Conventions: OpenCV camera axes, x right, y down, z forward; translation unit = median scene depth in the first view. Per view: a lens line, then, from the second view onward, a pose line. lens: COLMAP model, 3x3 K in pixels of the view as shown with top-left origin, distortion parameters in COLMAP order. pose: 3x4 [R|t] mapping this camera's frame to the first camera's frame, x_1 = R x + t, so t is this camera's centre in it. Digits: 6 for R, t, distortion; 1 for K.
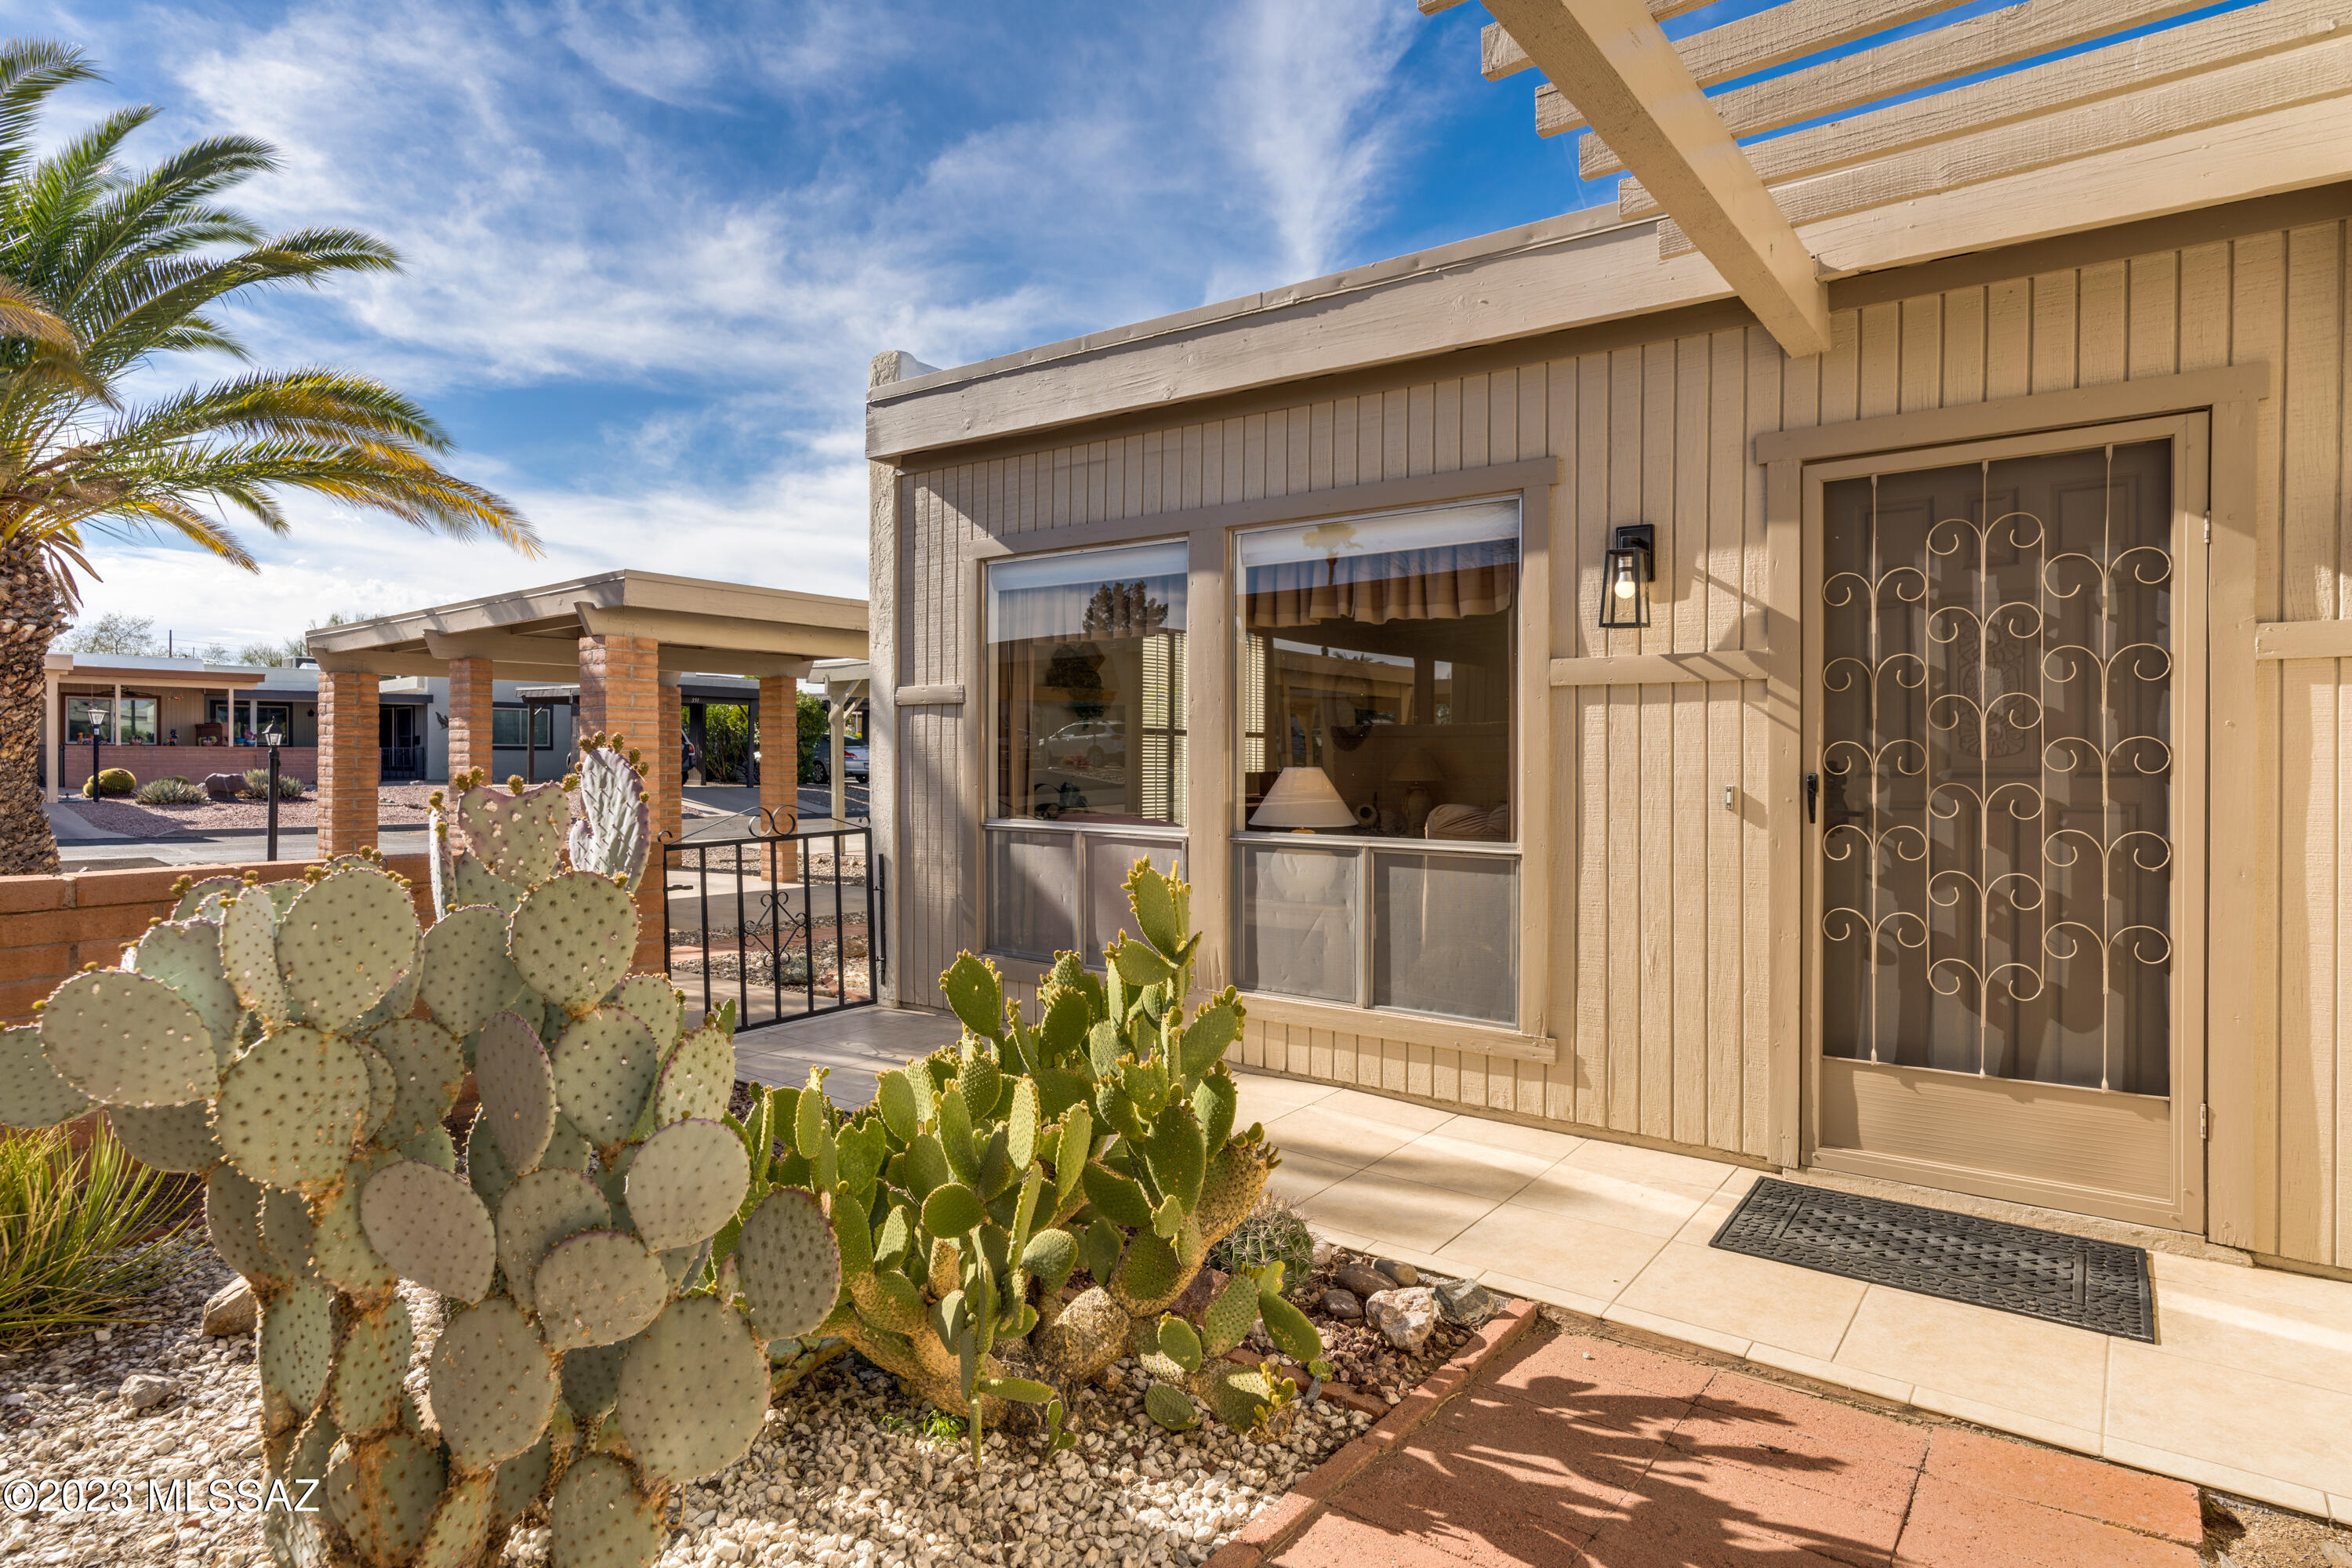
lens RADIAL K [[1181.9, 0, 1167.0], [0, 1181.9, 772.9], [0, 0, 1]] dist [-0.006043, 0.000380]
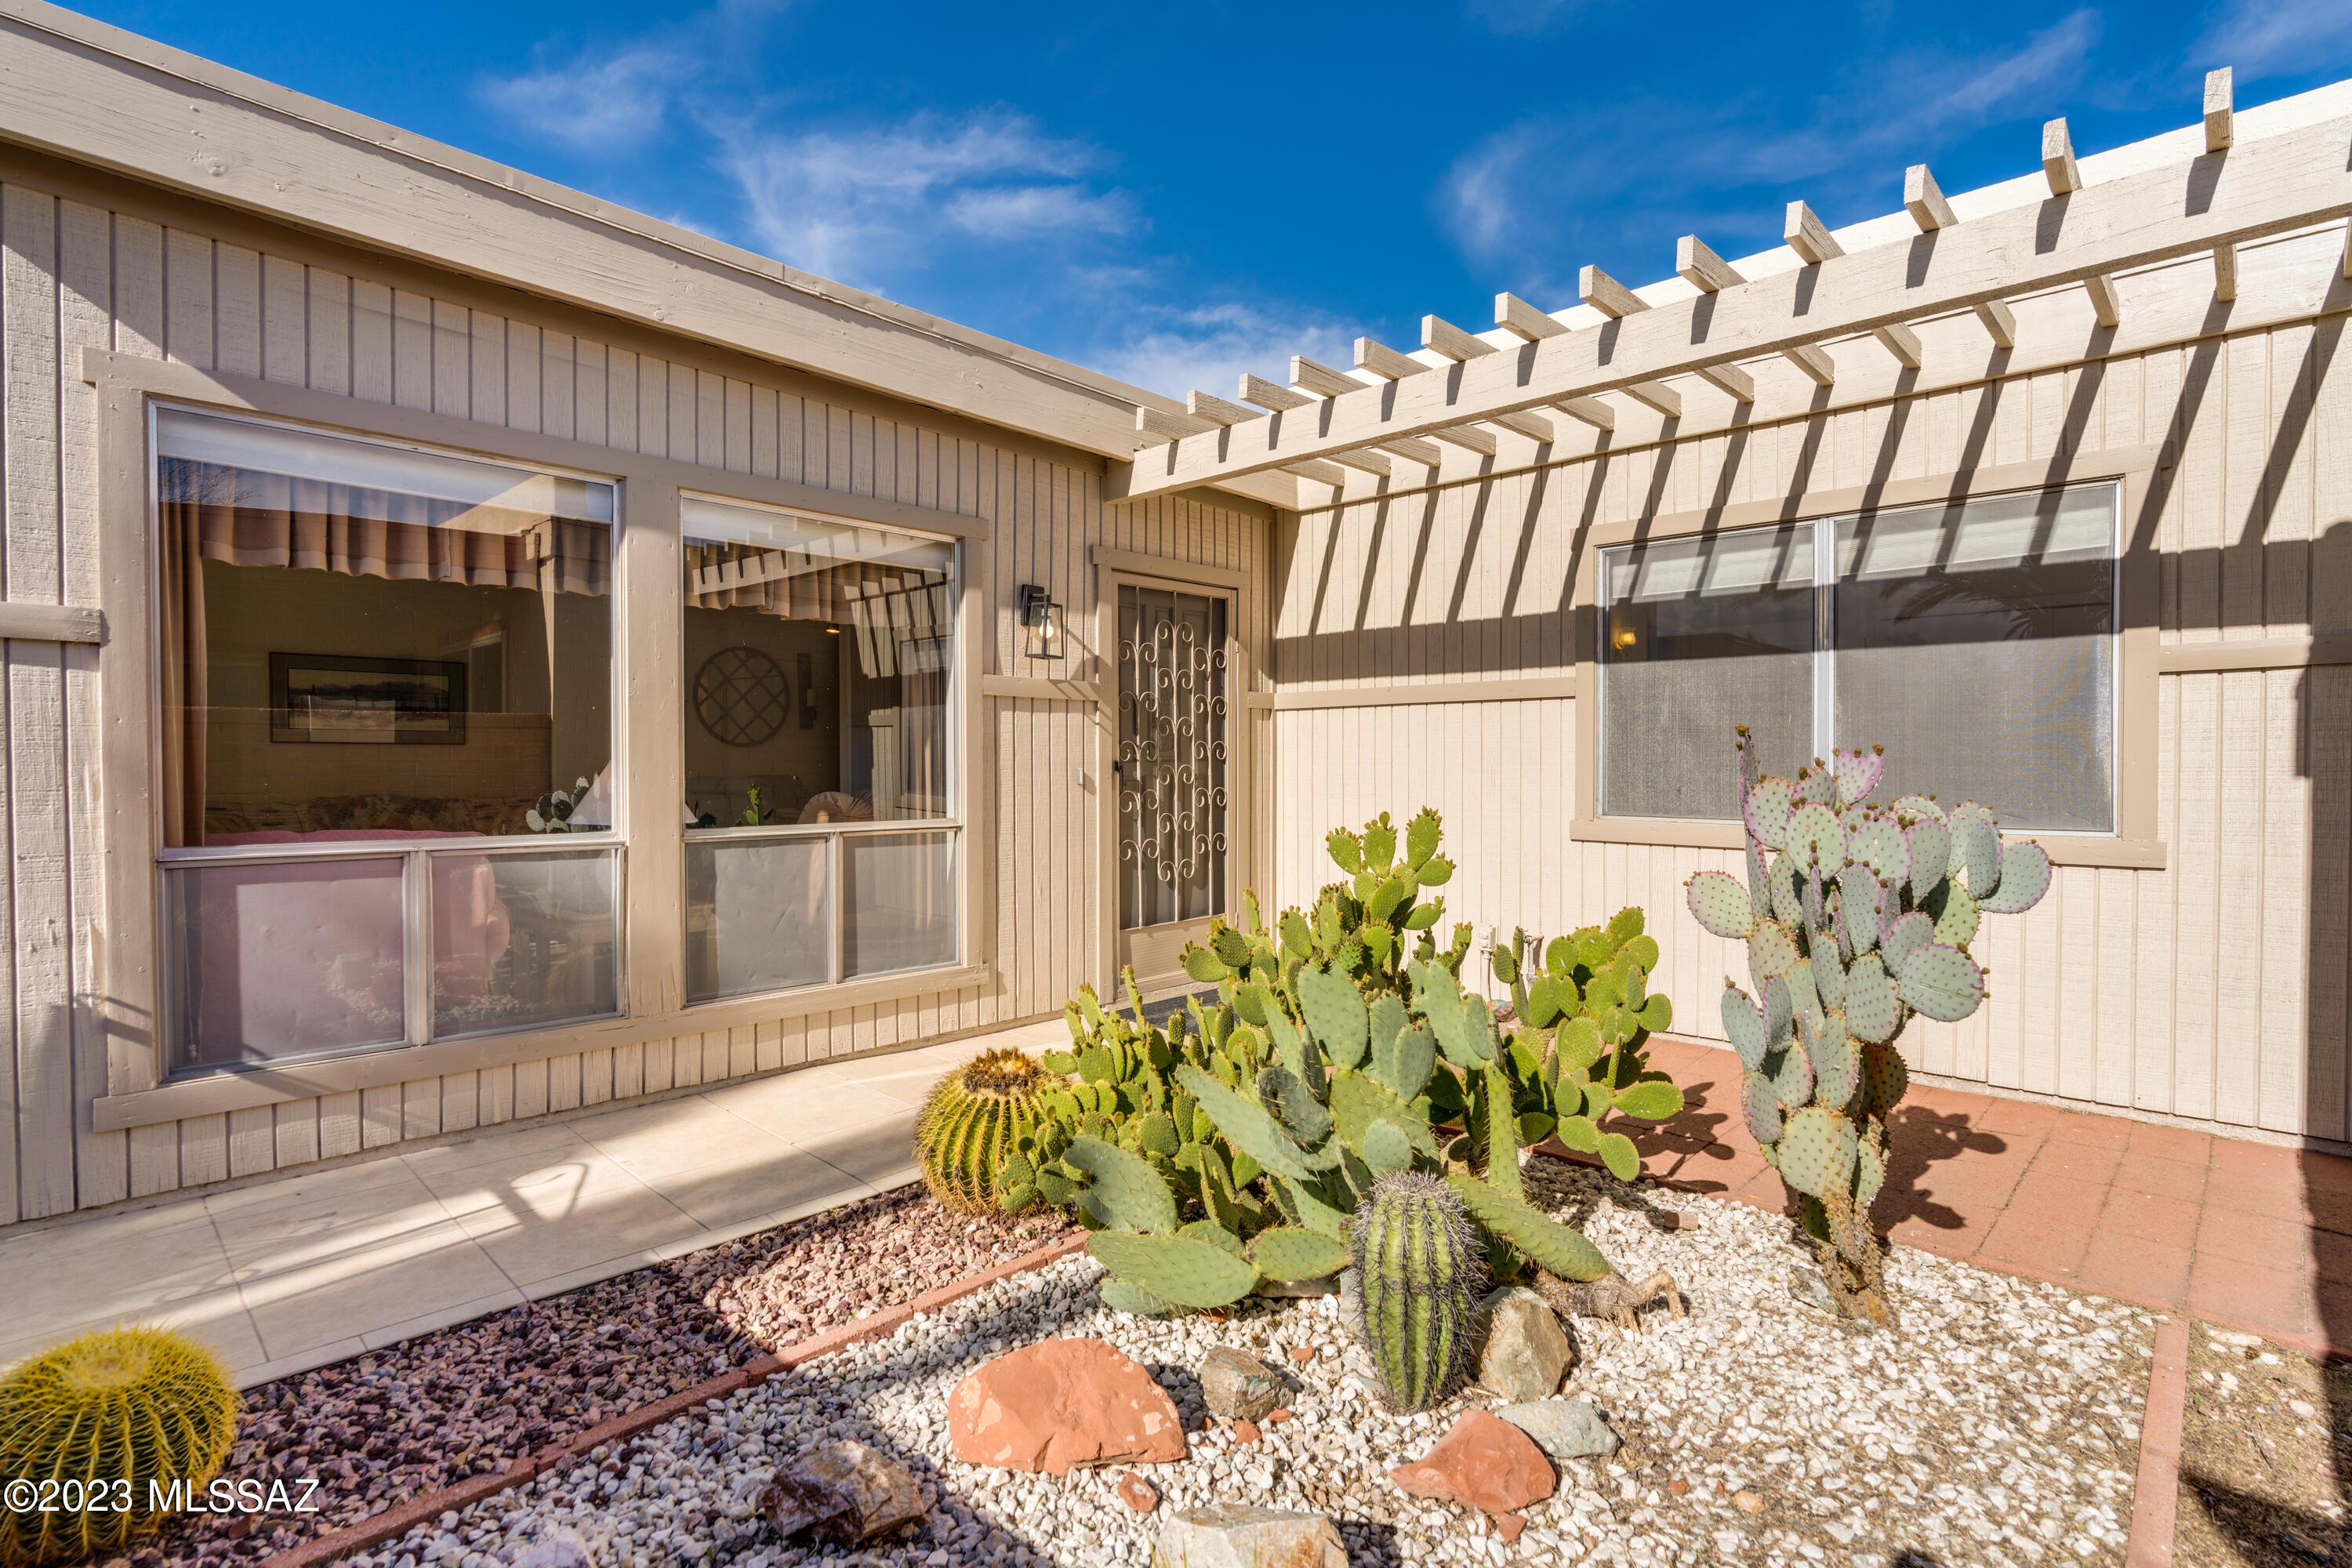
lens RADIAL K [[1079.4, 0, 1215.6], [0, 1079.4, 778.0], [0, 0, 1]] dist [-0.034757, 0.011422]
pose [[0.137665, -0.026308, 0.990129, -0.813665], [-0.000807, 0.999644, 0.026673, -0.013721], [-0.990479, -0.004471, 0.137594, 0.581571]]
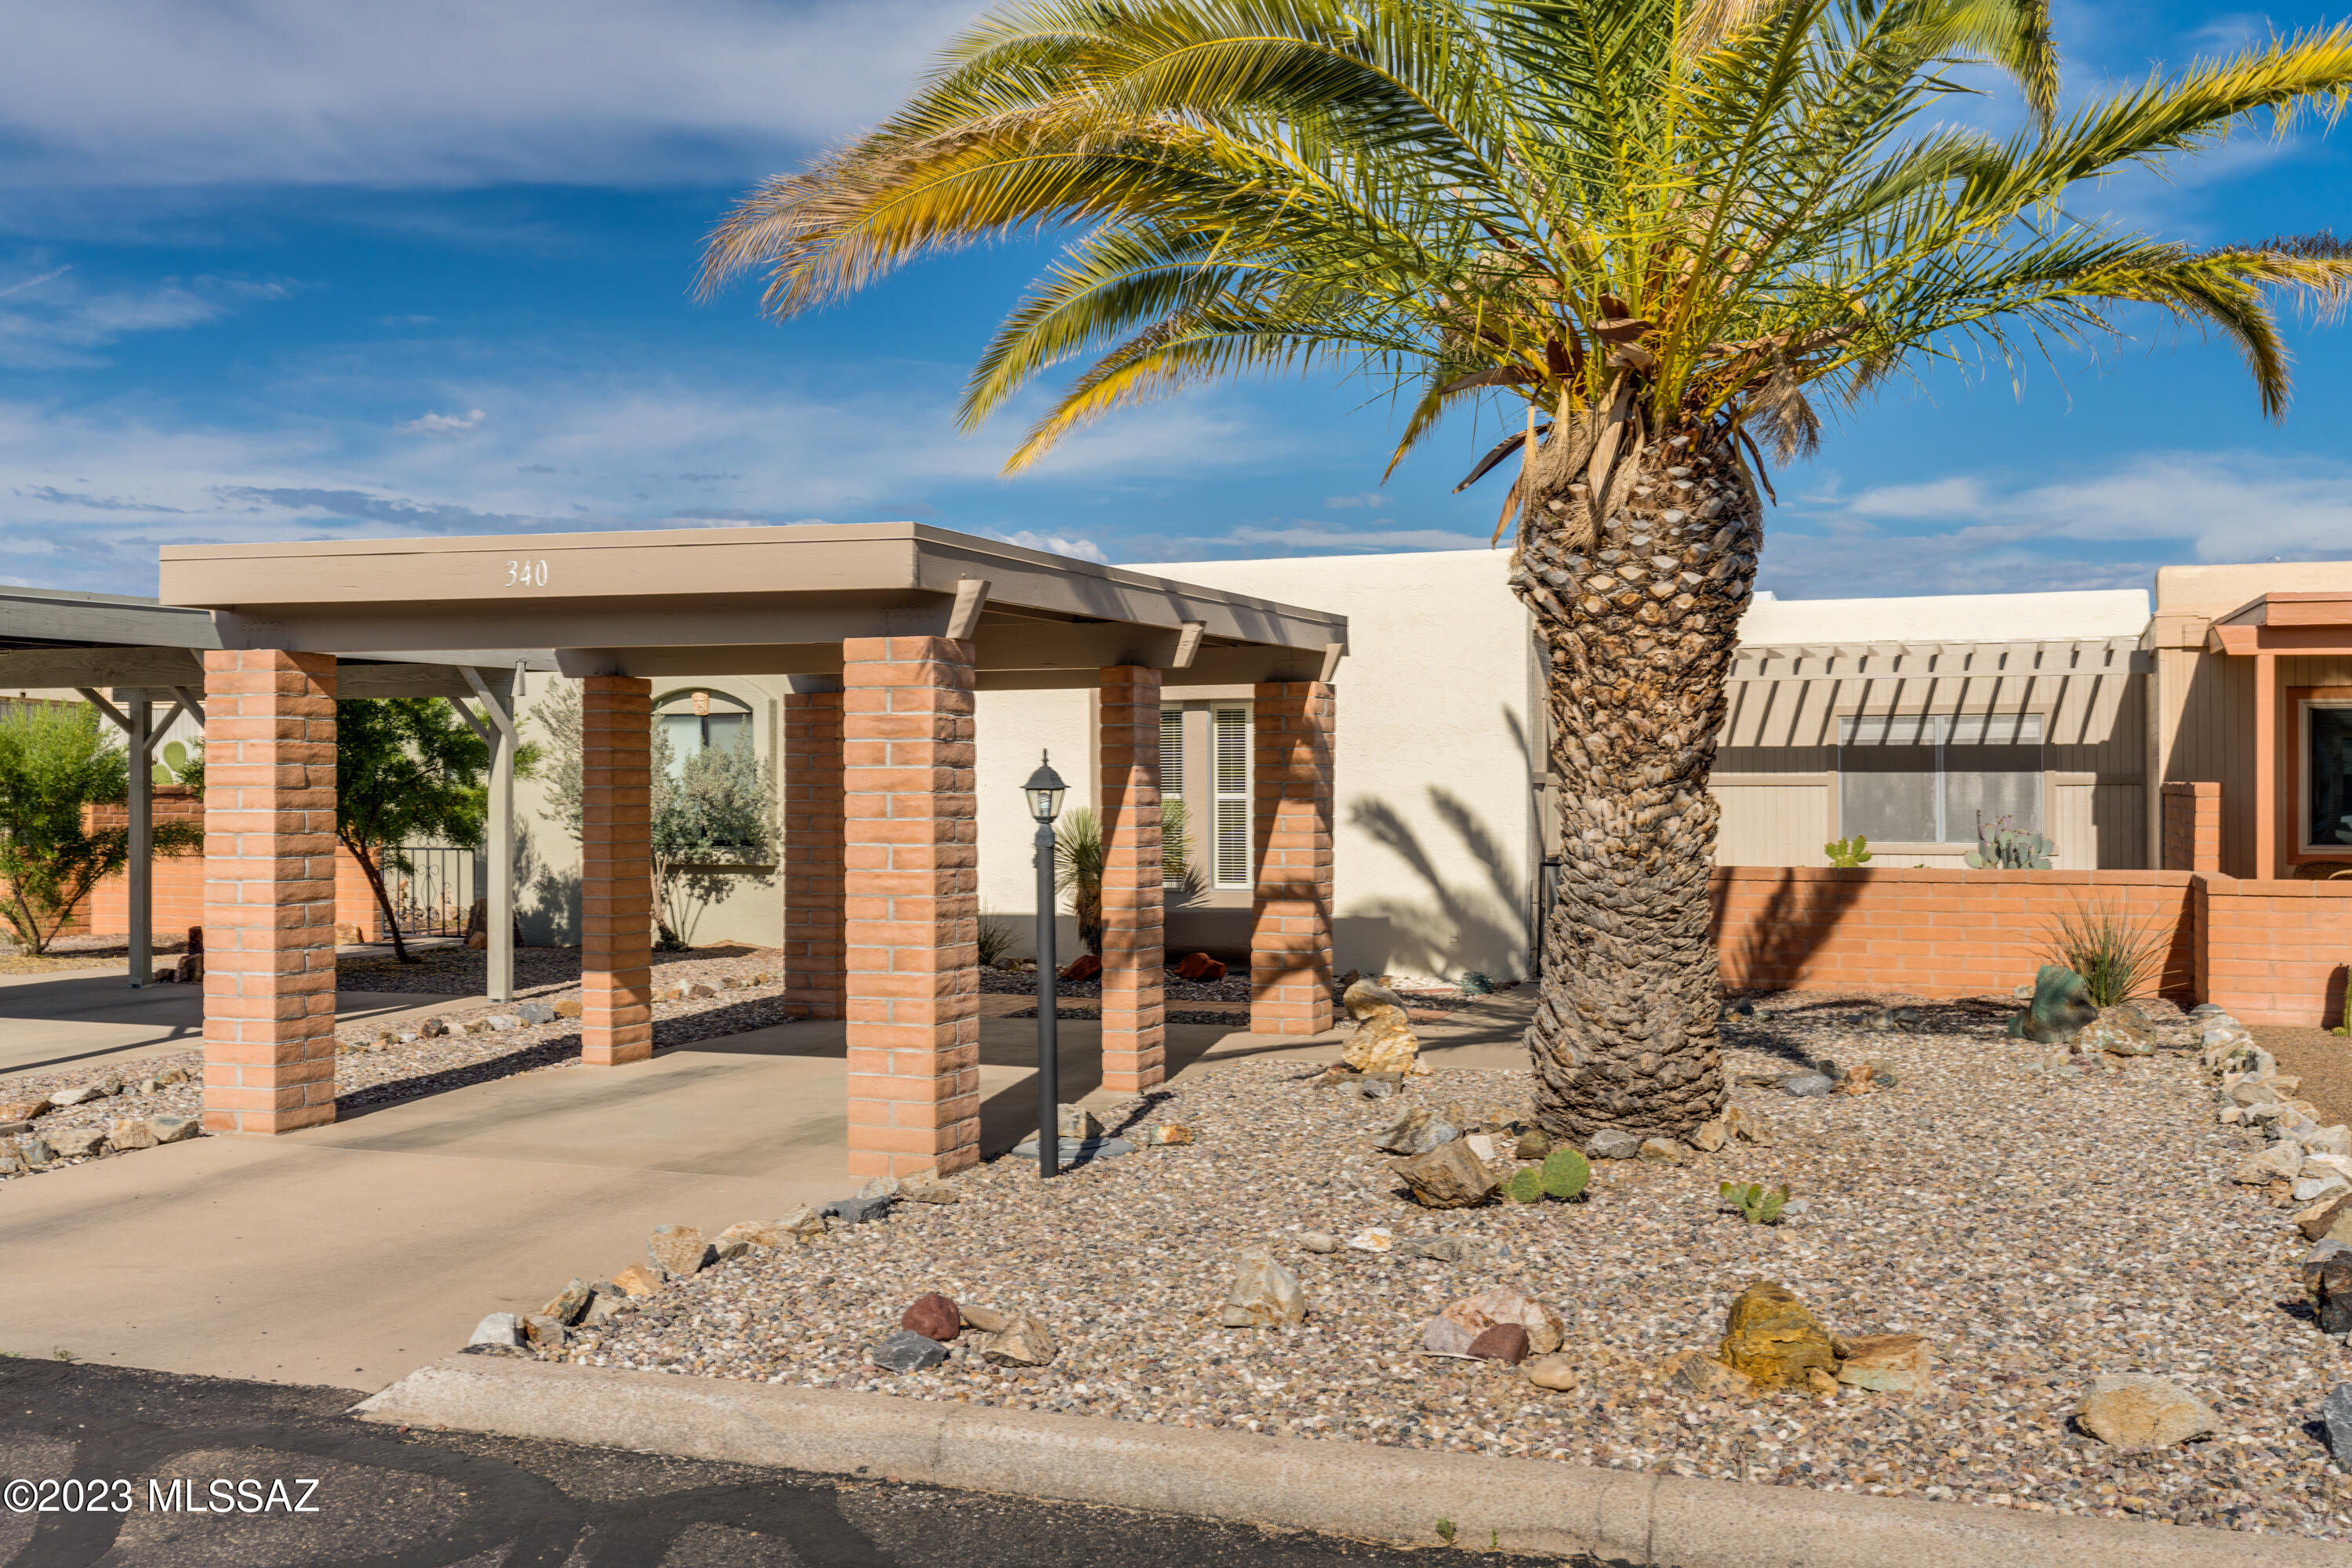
lens RADIAL K [[2288.9, 0, 1176.0], [0, 2288.9, 784.0], [0, 0, 1]] dist [-0.006225, -0.006440]
pose [[-0.263220, -0.012115, 0.964660, -4.429577], [-0.006636, 0.999920, 0.010747, -0.128212], [-0.964713, -0.003573, -0.263279, 3.301524]]
